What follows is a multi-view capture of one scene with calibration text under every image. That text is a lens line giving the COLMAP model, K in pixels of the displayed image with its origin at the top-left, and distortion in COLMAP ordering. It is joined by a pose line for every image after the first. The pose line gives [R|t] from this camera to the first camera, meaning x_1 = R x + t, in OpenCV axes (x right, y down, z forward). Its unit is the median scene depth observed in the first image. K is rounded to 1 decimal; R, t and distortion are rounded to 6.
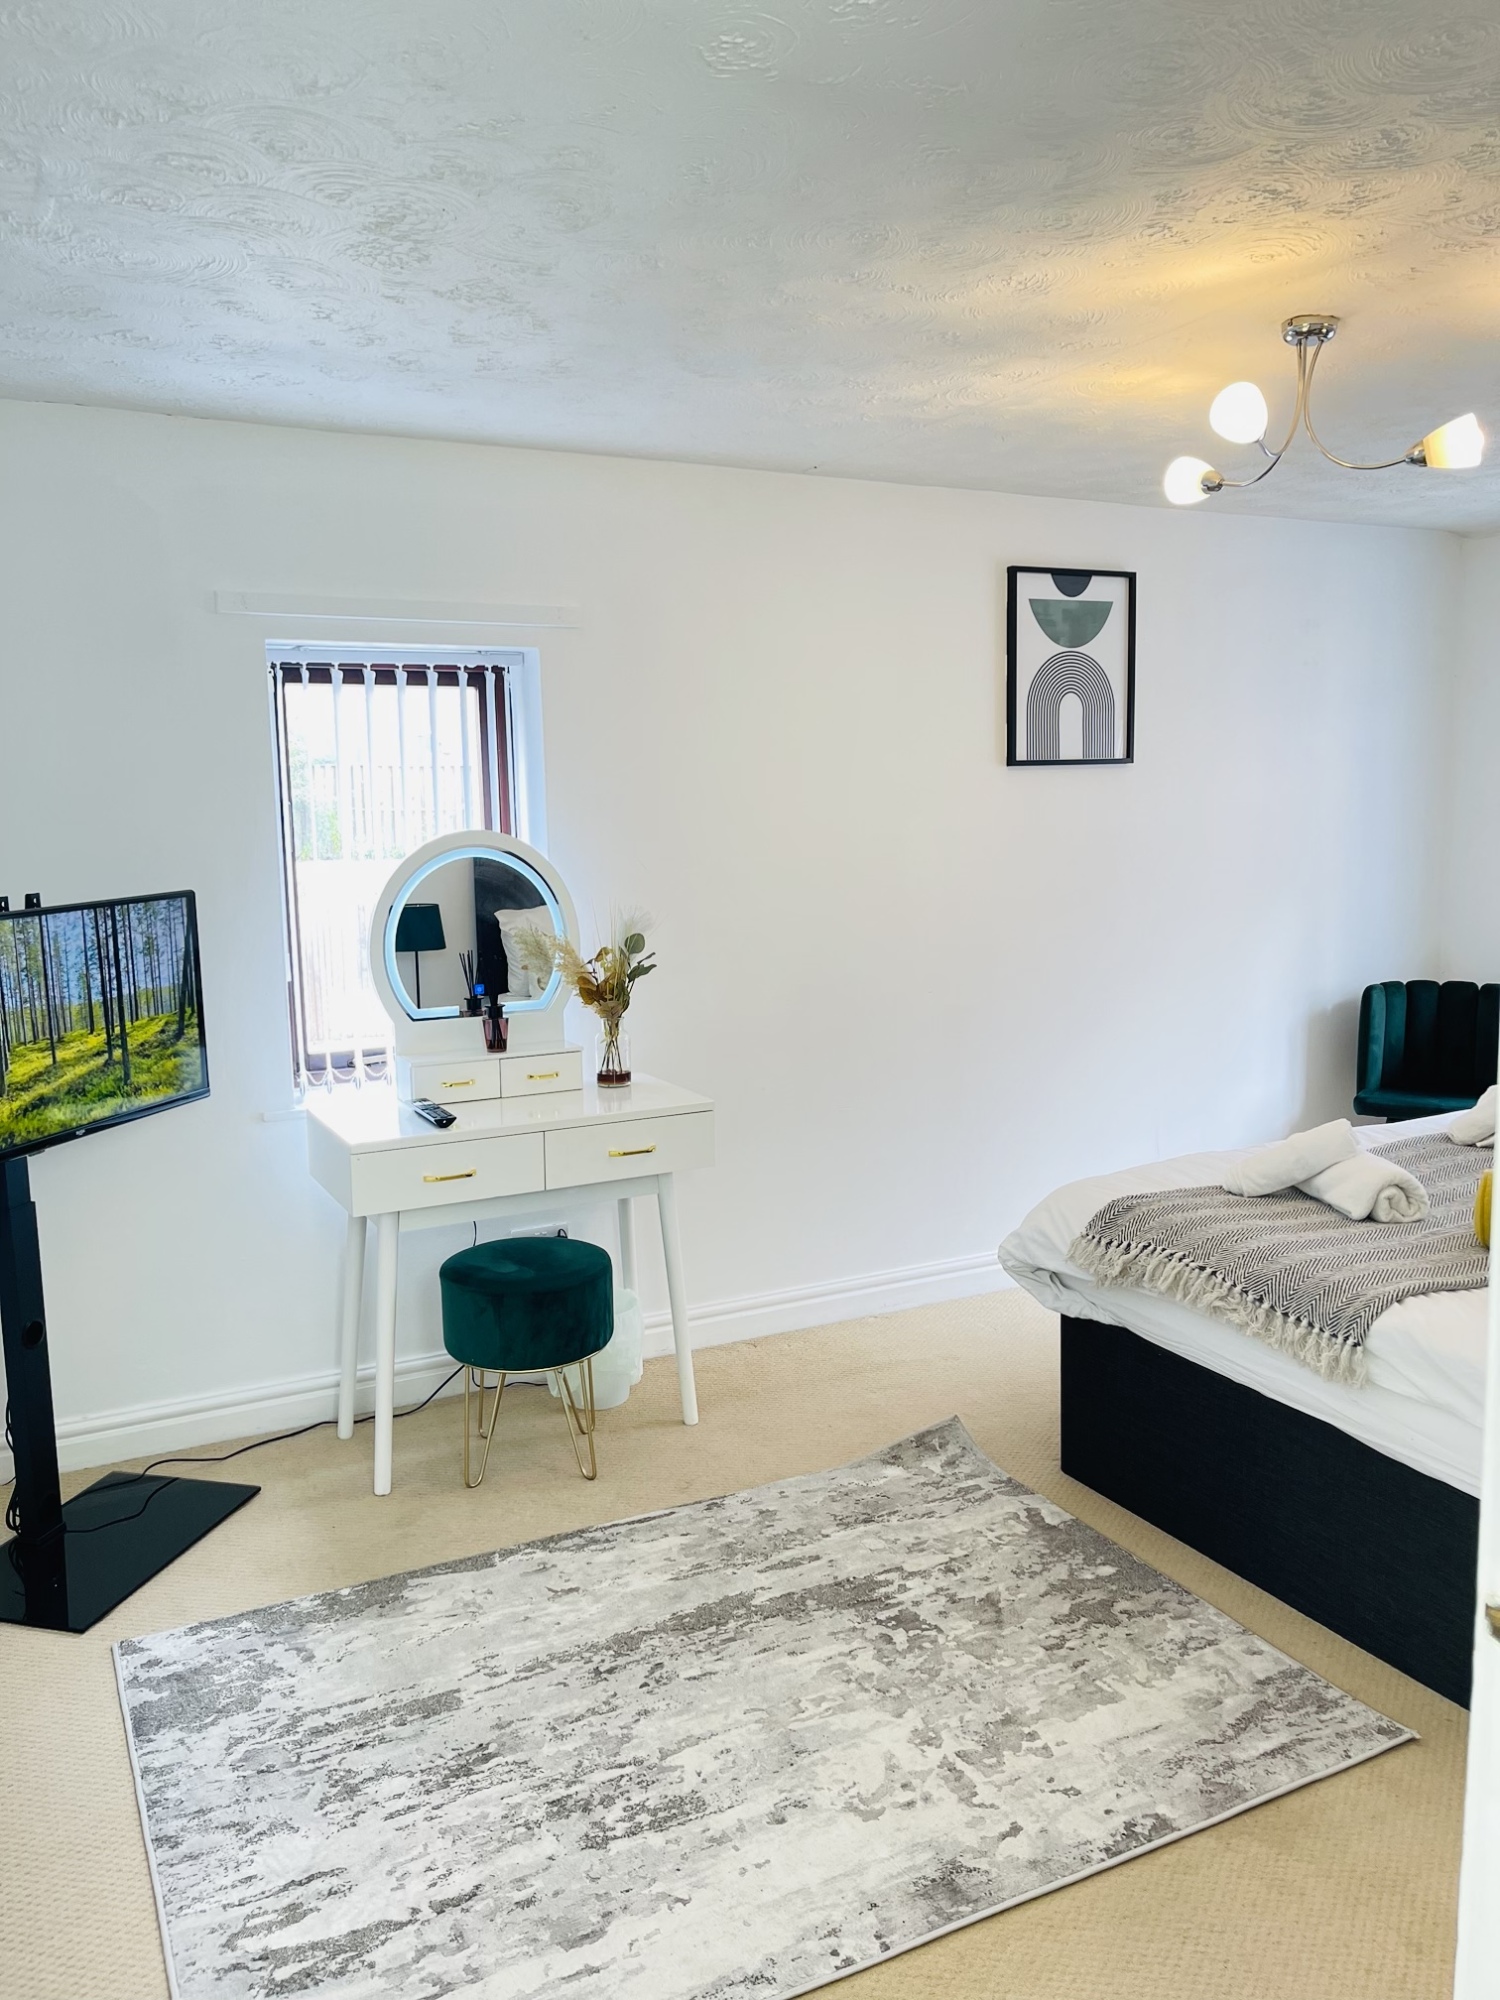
lens RADIAL K [[1508.4, 0, 780.5], [0, 1508.4, 1009.2], [0, 0, 1]] dist [0.027600, -0.006712]
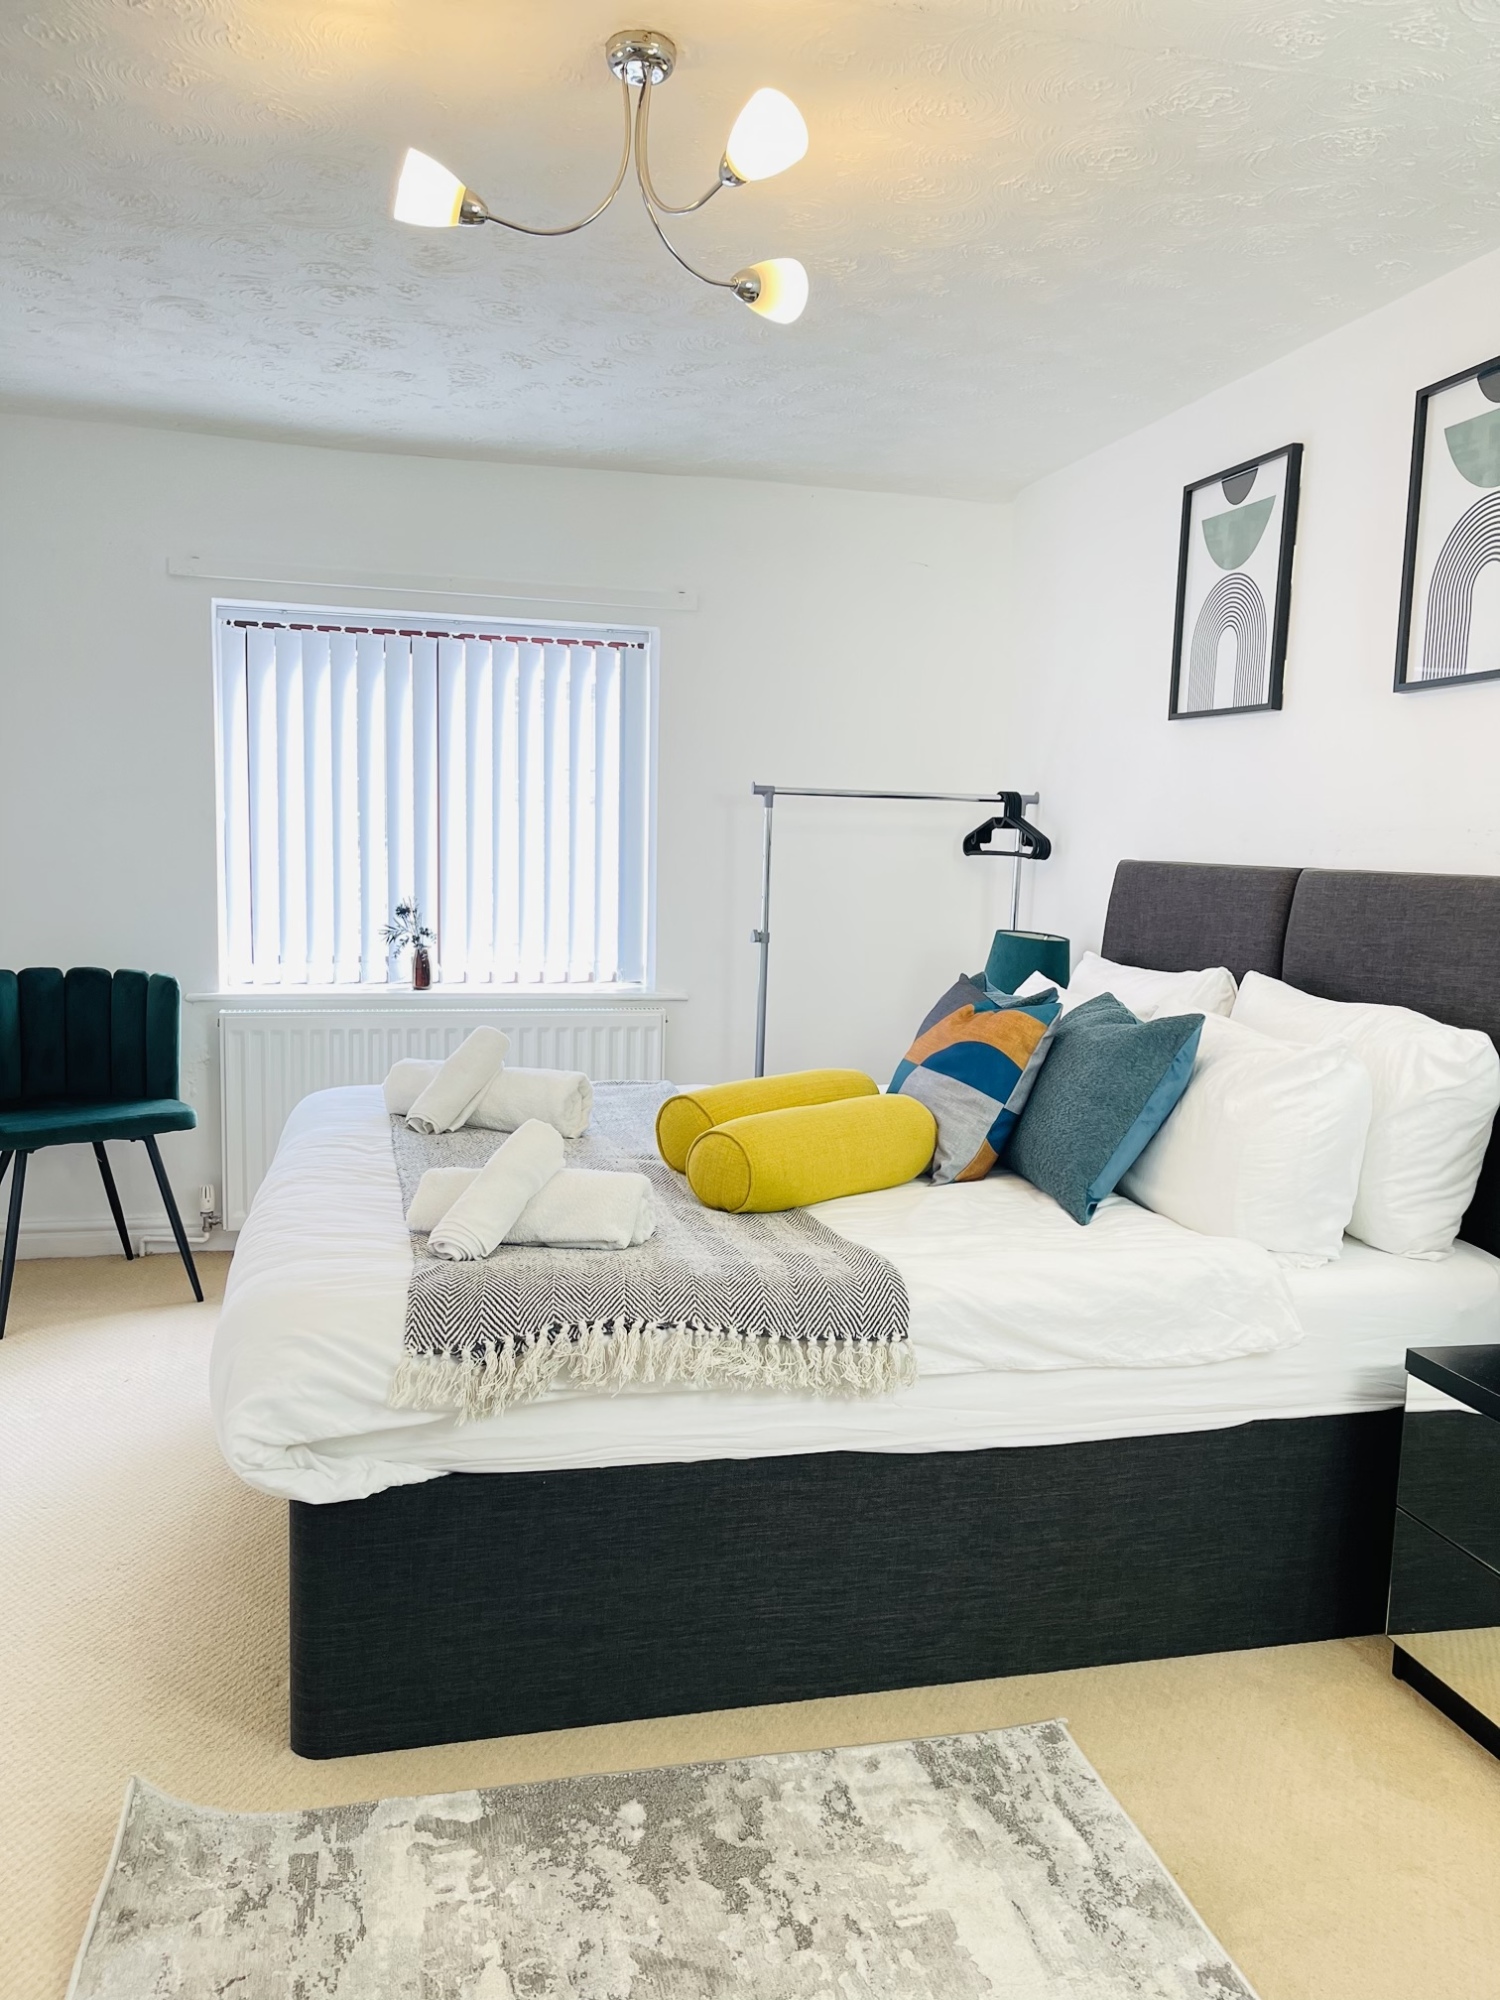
lens RADIAL K [[1503.8, 0, 755.7], [0, 1503.8, 1007.4], [0, 0, 1]] dist [0.082036, -0.115695]
pose [[0.255119, -0.100491, 0.961673, -0.408757], [0.100103, 0.991985, 0.077102, -0.034025], [-0.961714, 0.076596, 0.263134, 0.783237]]
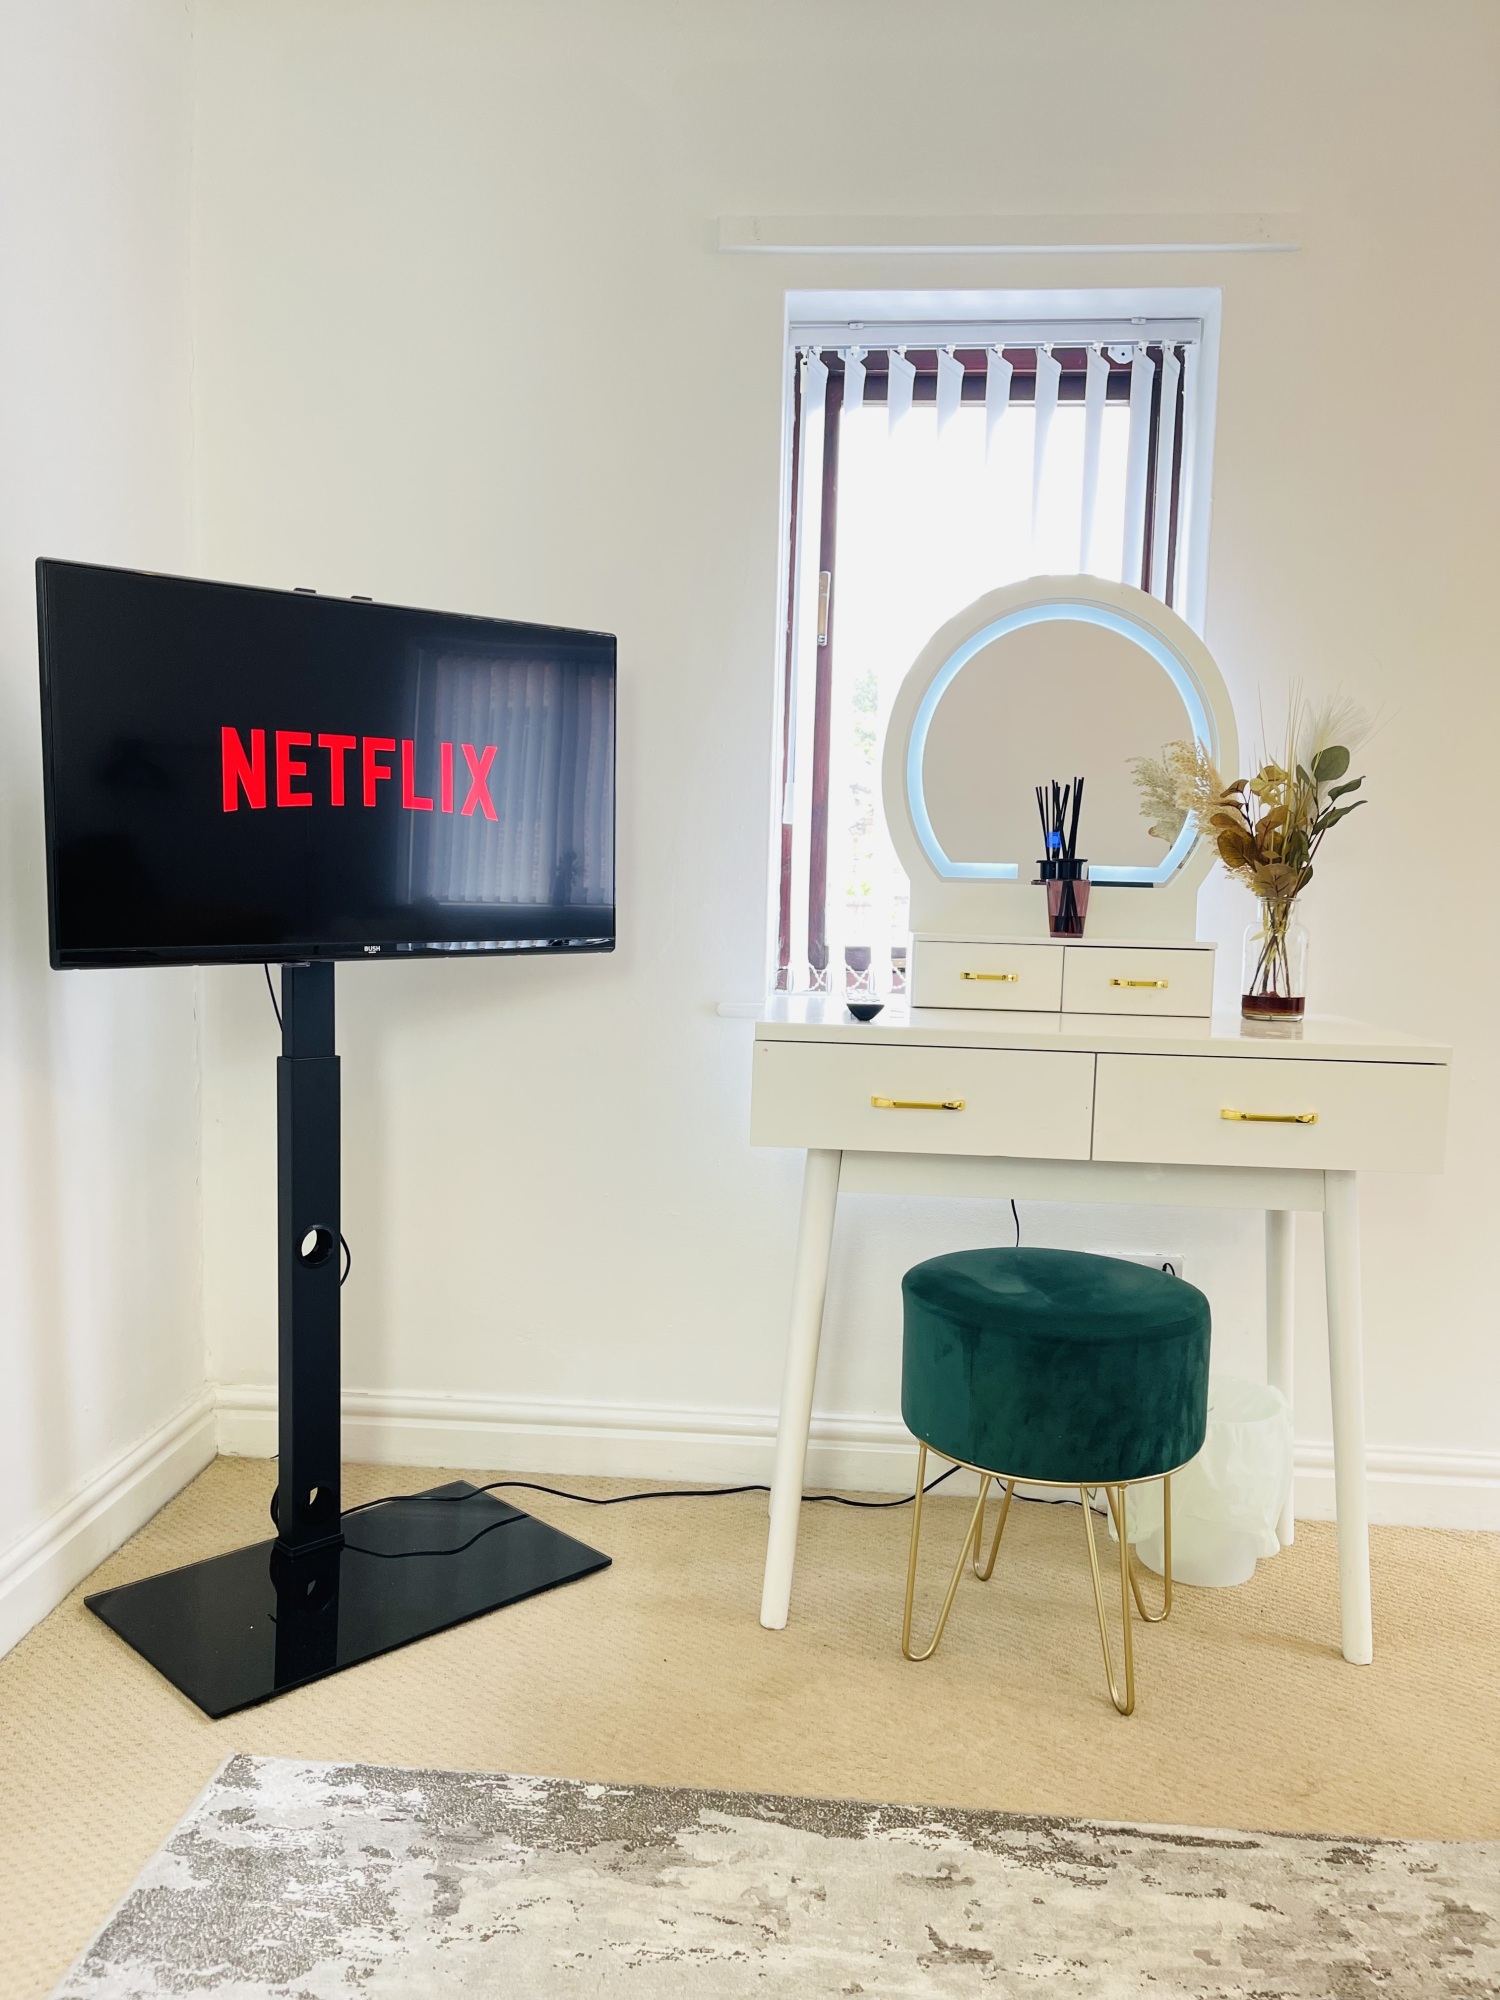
lens RADIAL K [[1497.5, 0, 750.0], [0, 1497.5, 1000.0], [0, 0, 1]] dist [0.052663, -0.090007]
pose [[0.839264, 0.068196, -0.539430, 0.039473], [-0.101963, 0.994243, -0.032943, 0.108126], [0.534078, 0.082650, 0.841386, 0.544122]]
